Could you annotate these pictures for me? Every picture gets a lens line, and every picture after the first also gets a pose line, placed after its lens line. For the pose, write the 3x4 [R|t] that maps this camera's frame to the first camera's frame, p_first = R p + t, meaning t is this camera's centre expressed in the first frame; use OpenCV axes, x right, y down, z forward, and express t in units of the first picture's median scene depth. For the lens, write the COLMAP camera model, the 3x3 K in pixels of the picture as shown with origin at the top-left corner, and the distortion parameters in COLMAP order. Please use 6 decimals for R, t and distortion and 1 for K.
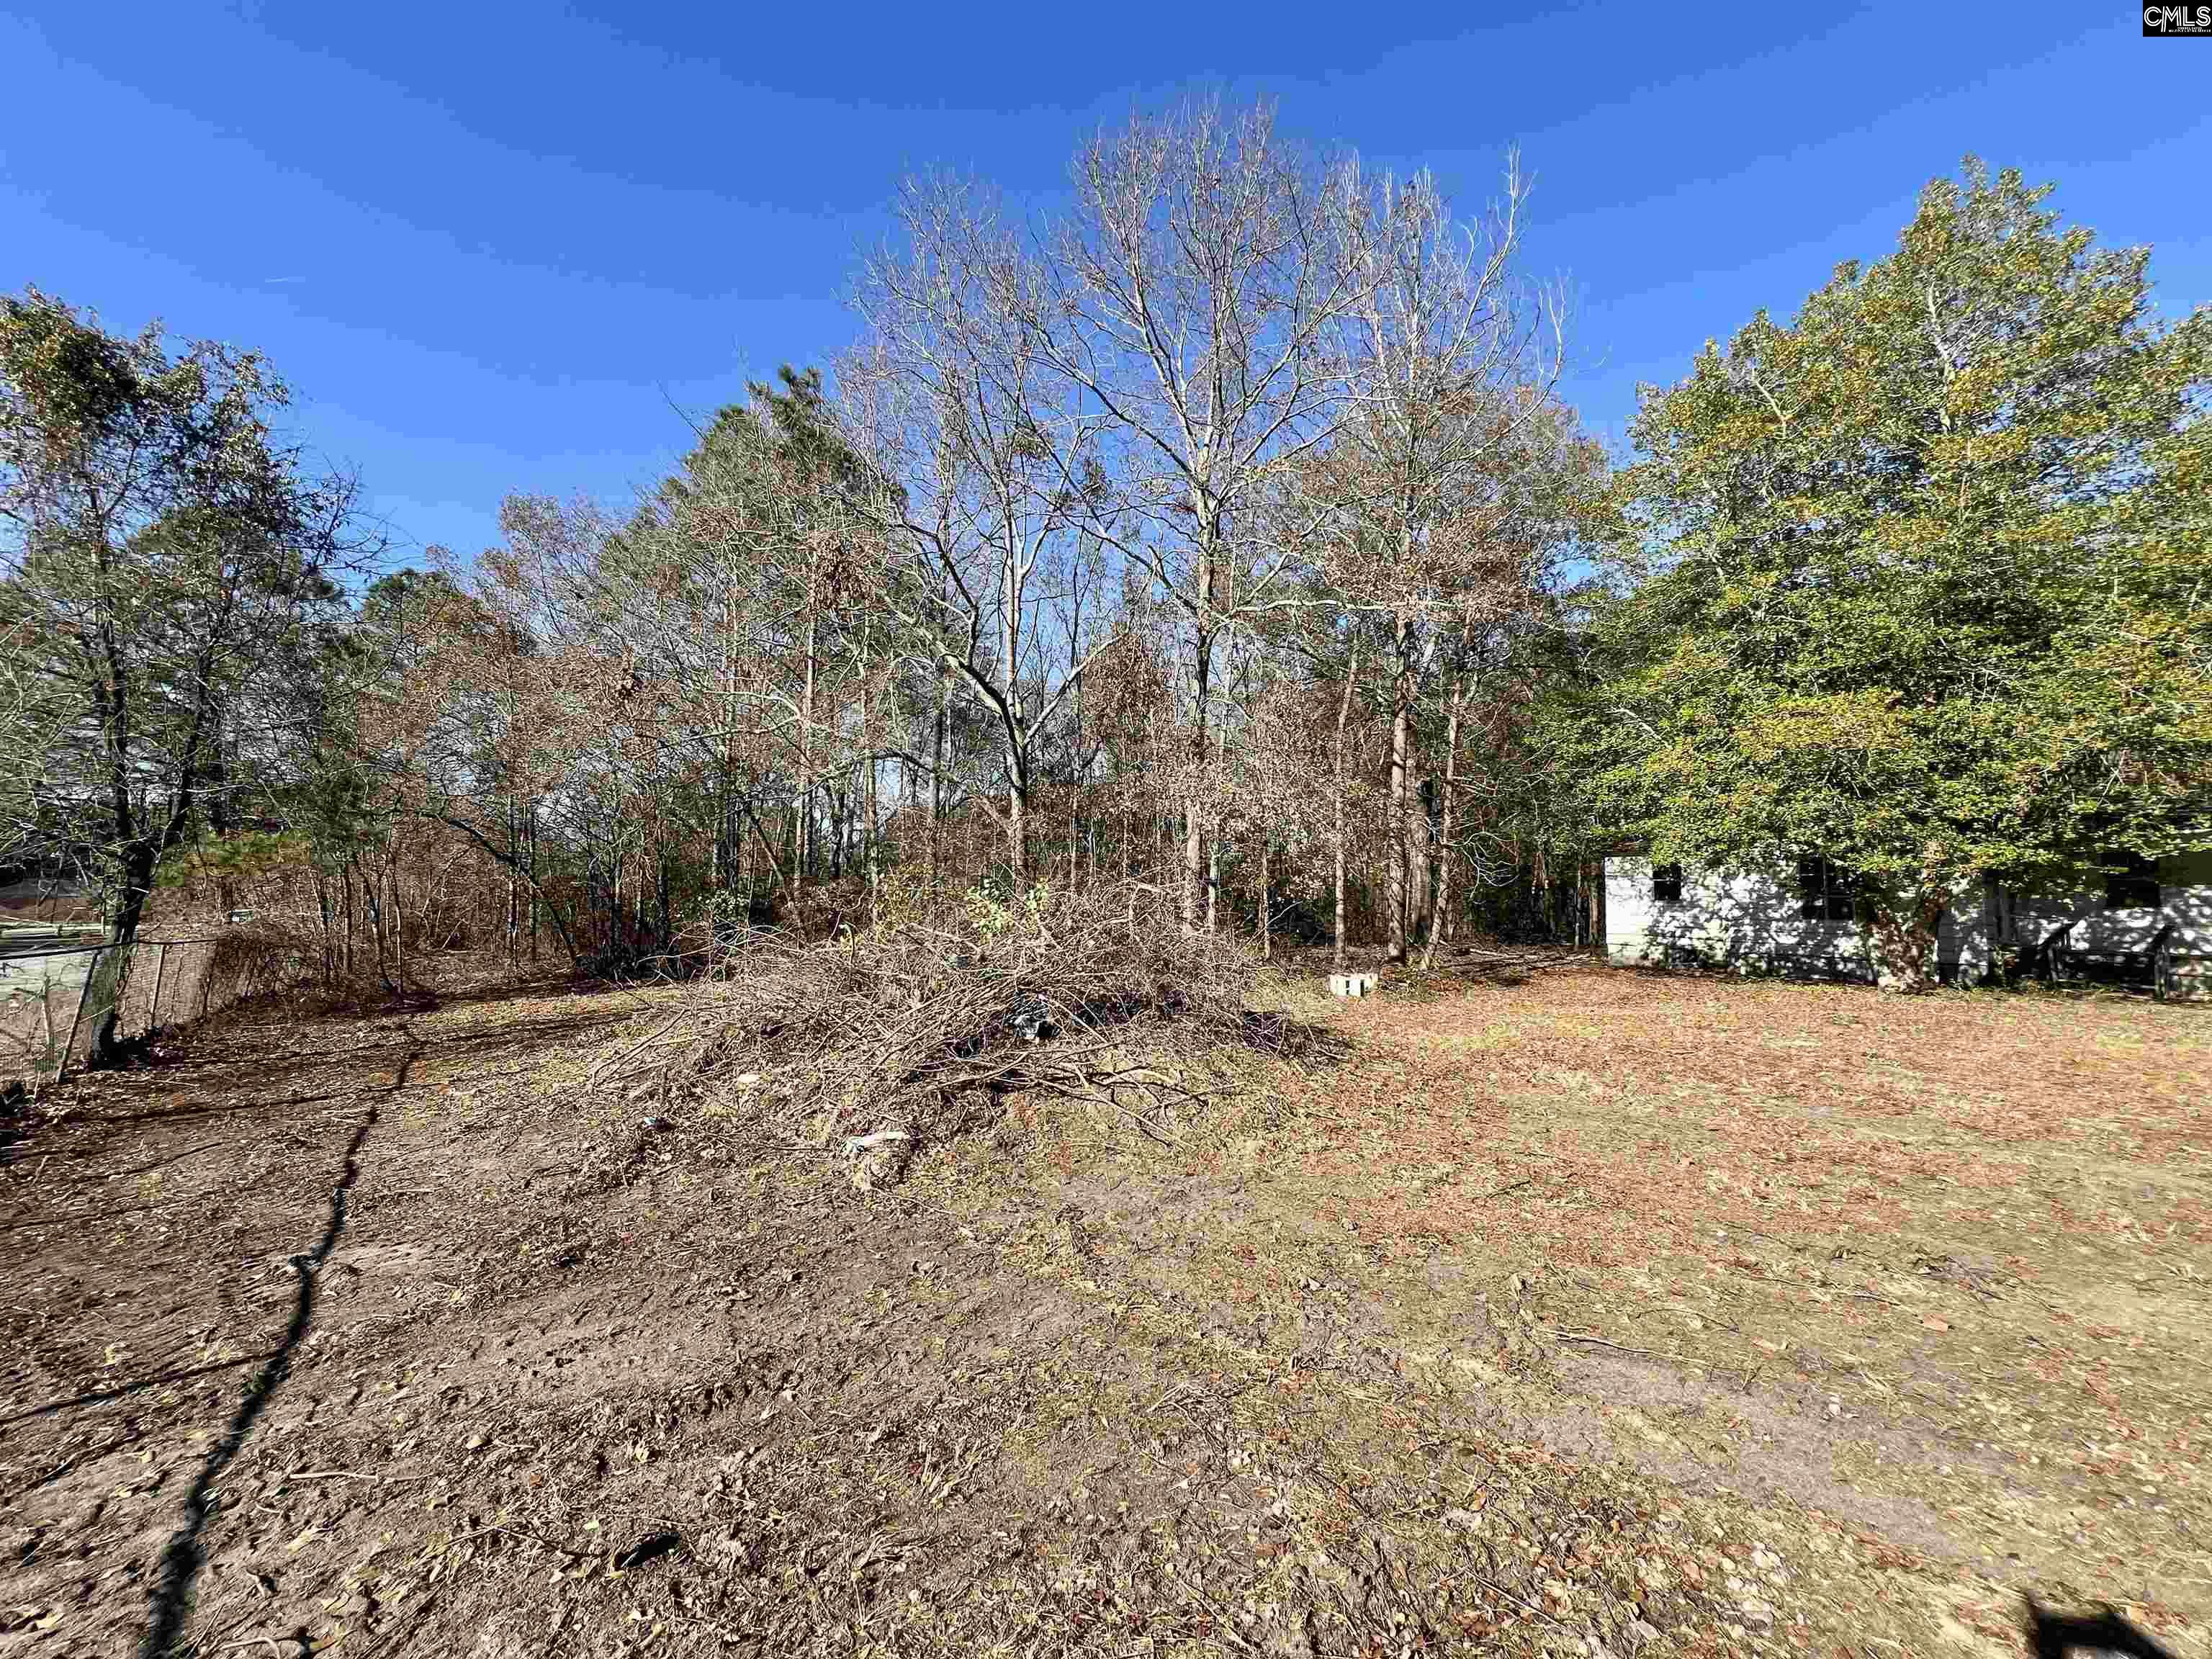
lens RADIAL K [[875.3, 0, 1112.0], [0, 875.3, 827.0], [0, 0, 1]] dist [-0.004293, -0.000150]
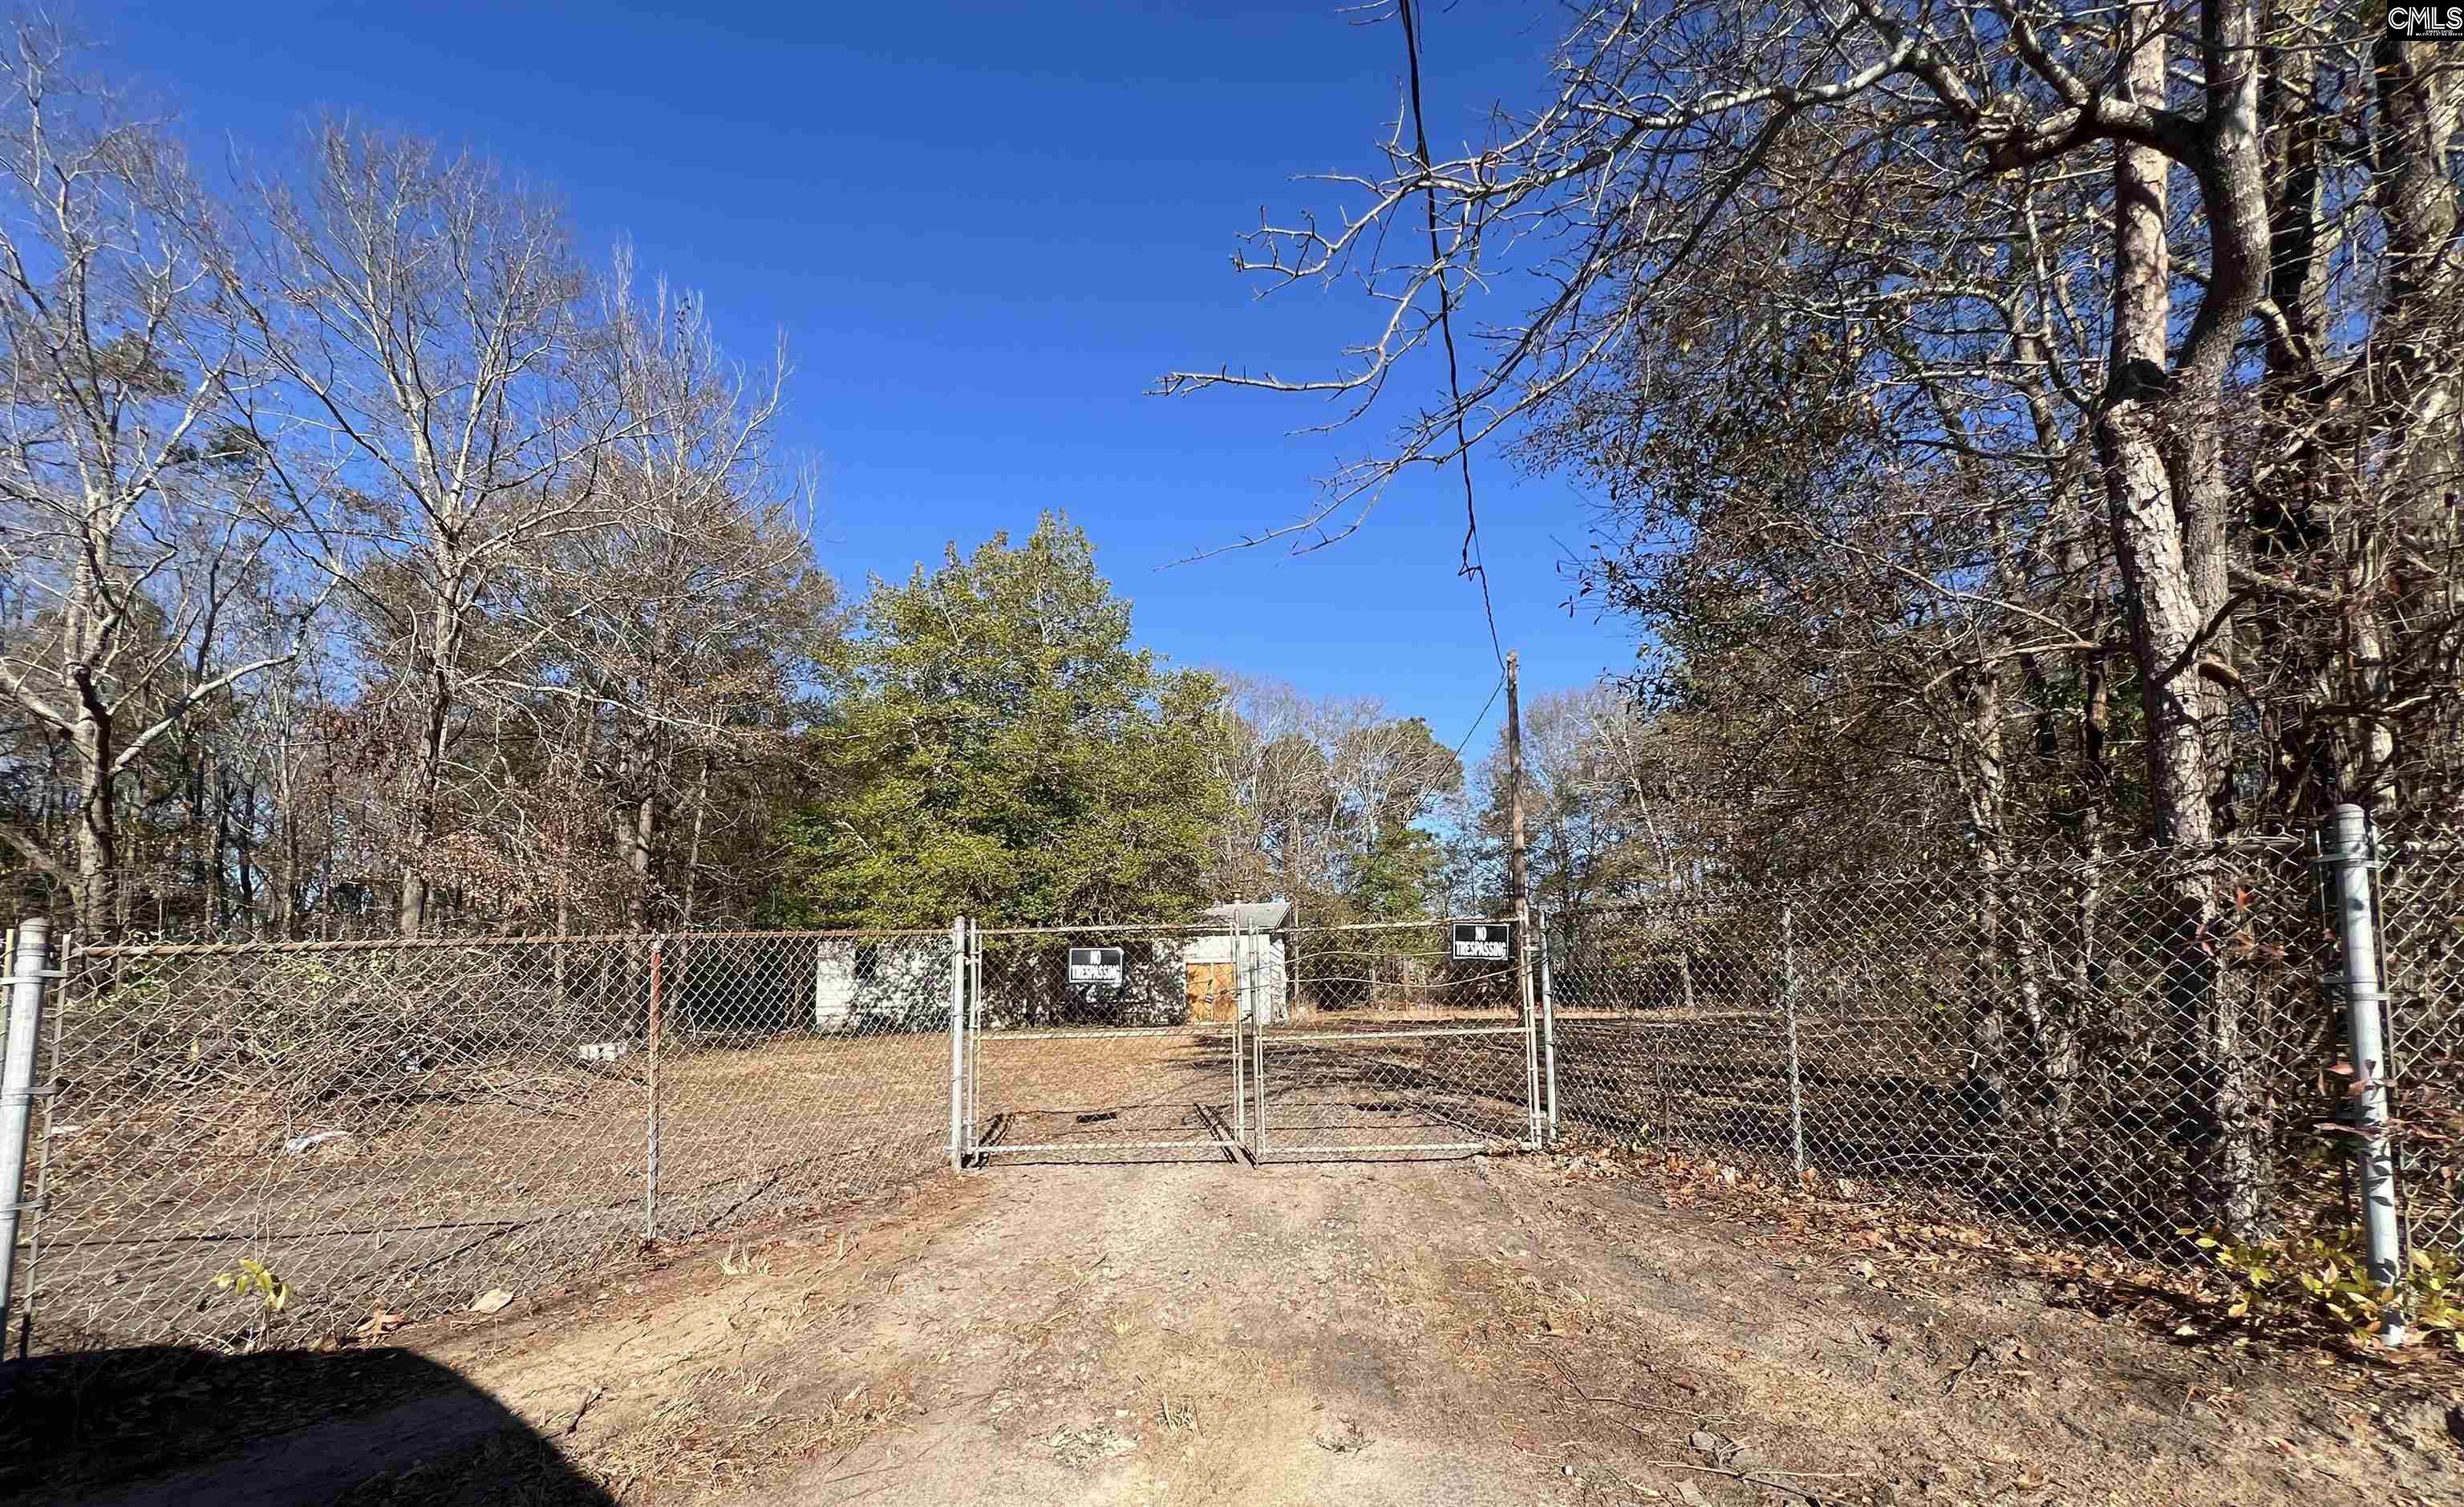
lens RADIAL K [[989.6, 0, 1215.8], [0, 989.6, 910.2], [0, 0, 1]] dist [-0.000255, 0.000178]
pose [[0.609547, 0.045367, 0.791451, -0.221284], [-0.042784, 0.998789, -0.024301, 0.003322], [-0.791595, -0.019049, 0.610750, -0.310777]]
